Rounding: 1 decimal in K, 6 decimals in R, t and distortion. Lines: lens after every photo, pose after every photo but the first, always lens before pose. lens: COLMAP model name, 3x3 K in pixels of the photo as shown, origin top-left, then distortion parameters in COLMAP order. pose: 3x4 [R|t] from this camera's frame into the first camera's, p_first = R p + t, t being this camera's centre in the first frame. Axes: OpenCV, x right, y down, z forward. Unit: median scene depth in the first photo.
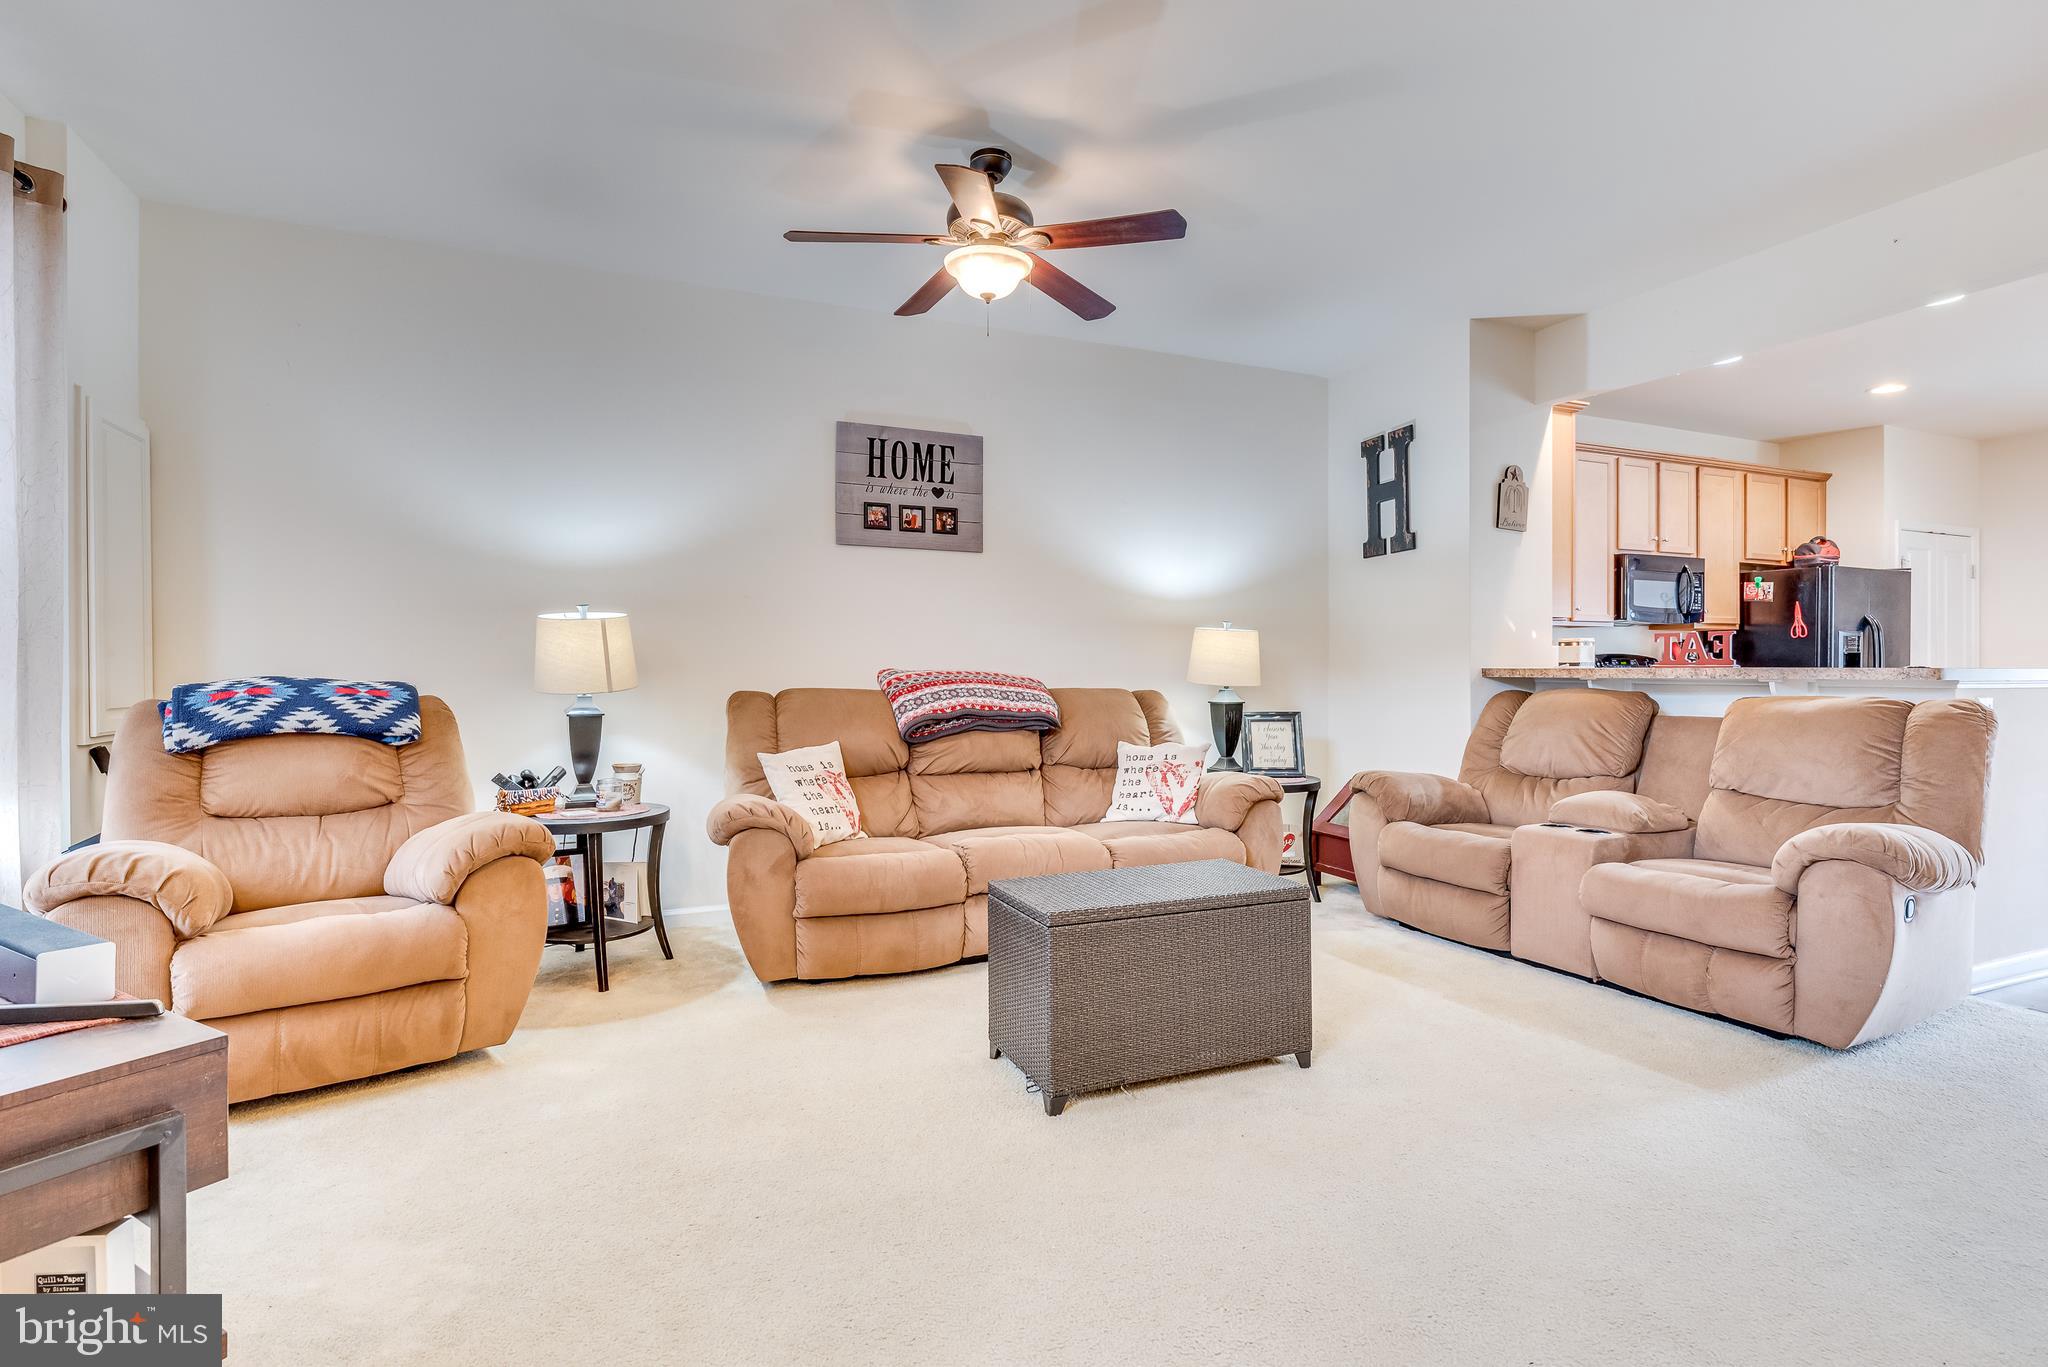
lens RADIAL K [[1015.8, 0, 983.0], [0, 1015.8, 664.3], [0, 0, 1]] dist [-0.001188, 0.000306]
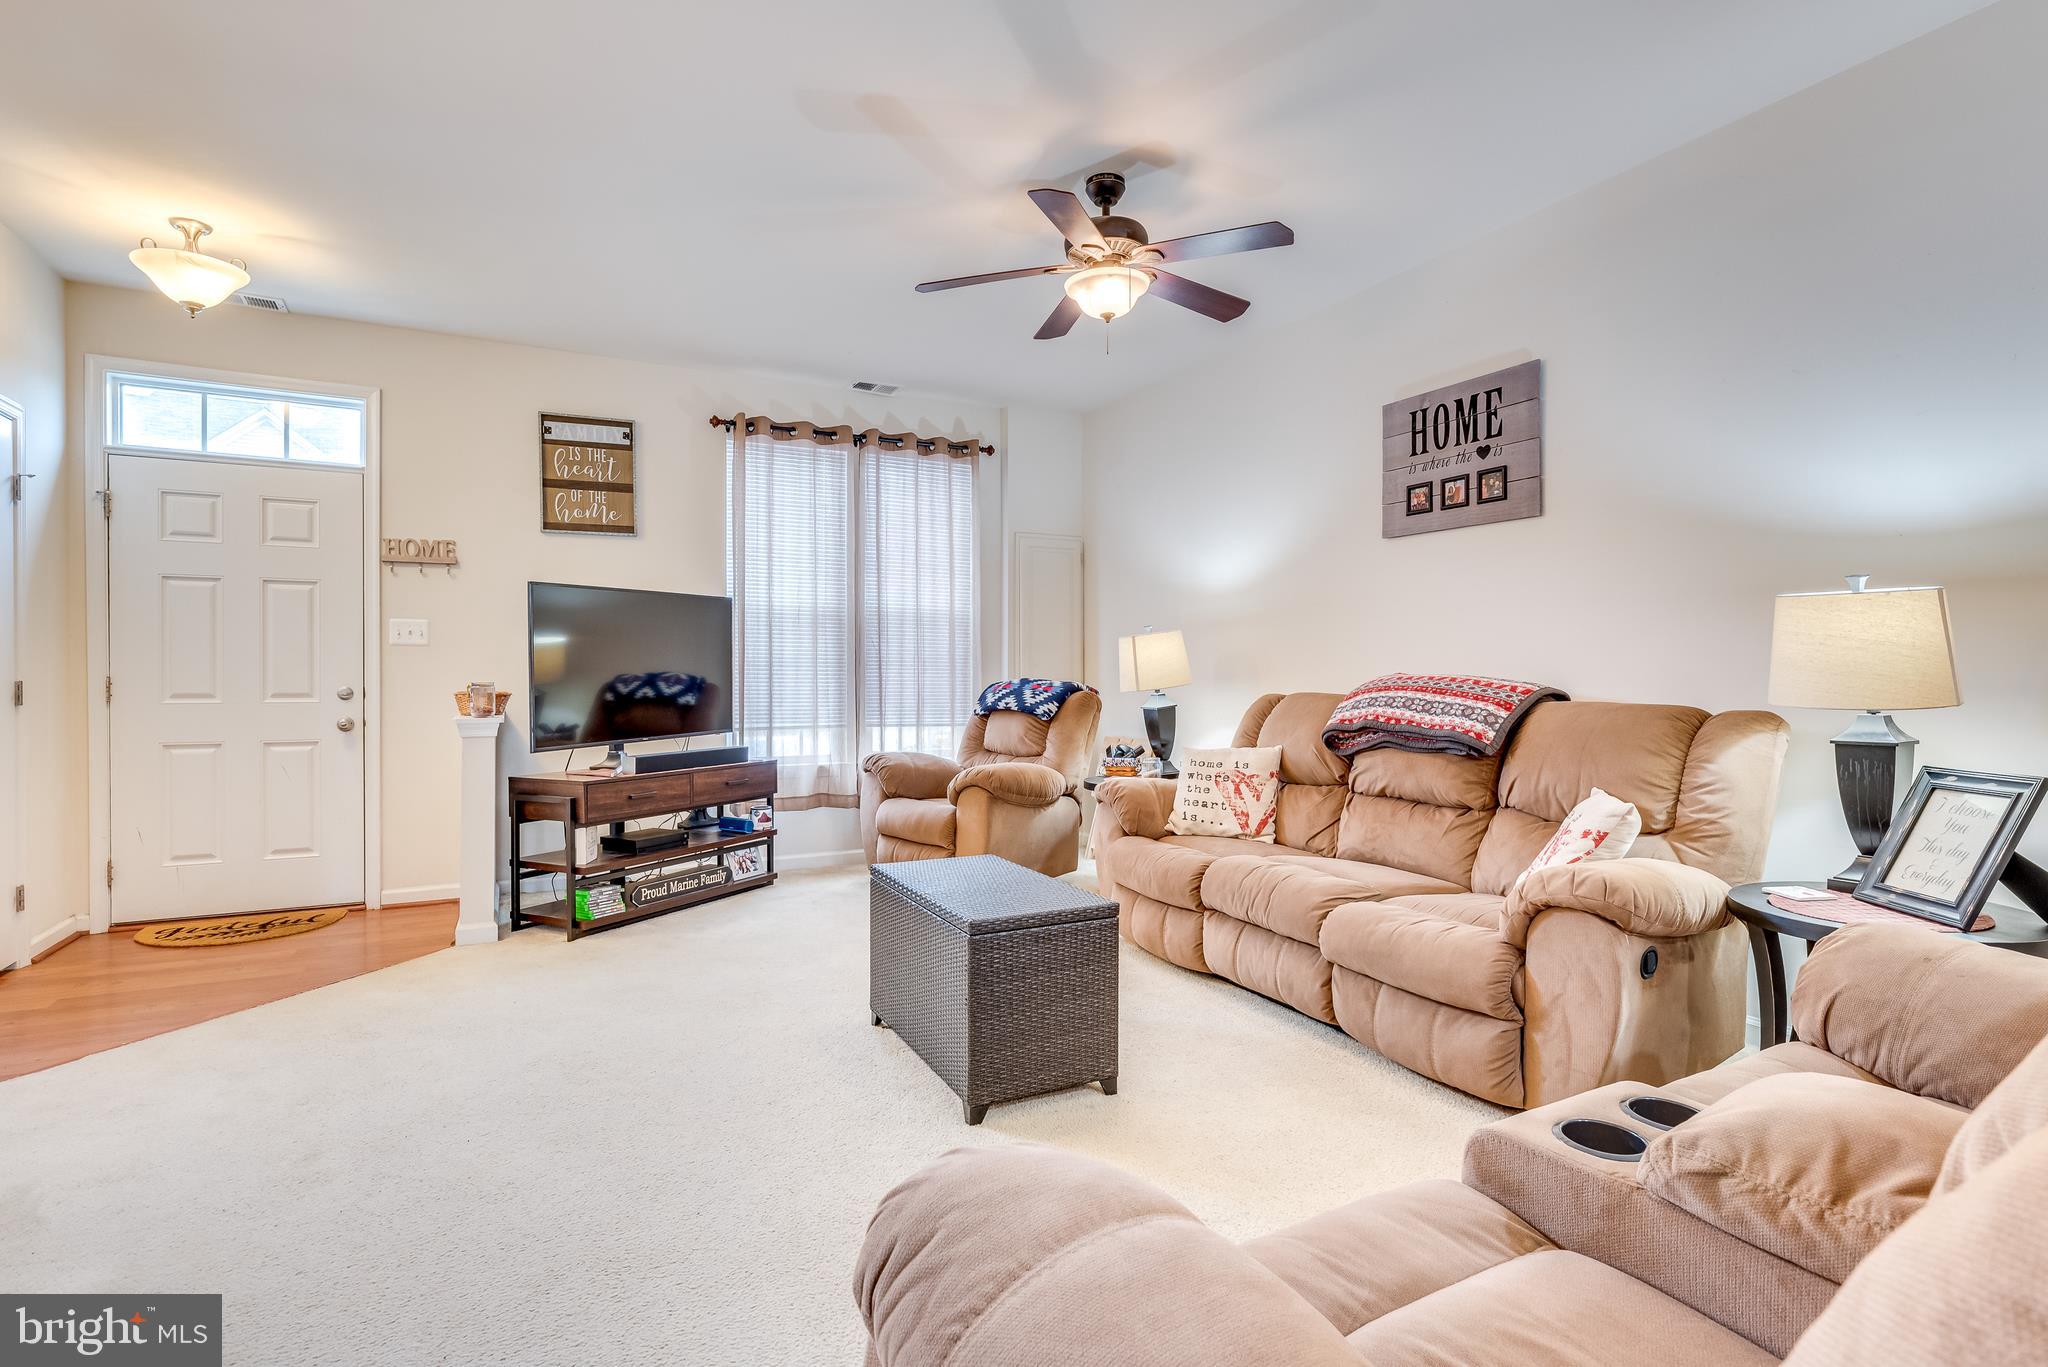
lens RADIAL K [[991.6, 0, 1033.3], [0, 991.6, 687.9], [0, 0, 1]] dist [-0.001245, 0.000136]
pose [[0.070575, 0.015952, -0.997379, 0.712958], [0.009061, 0.999821, 0.016633, 0.000031], [0.997465, -0.010211, 0.070417, 0.592631]]
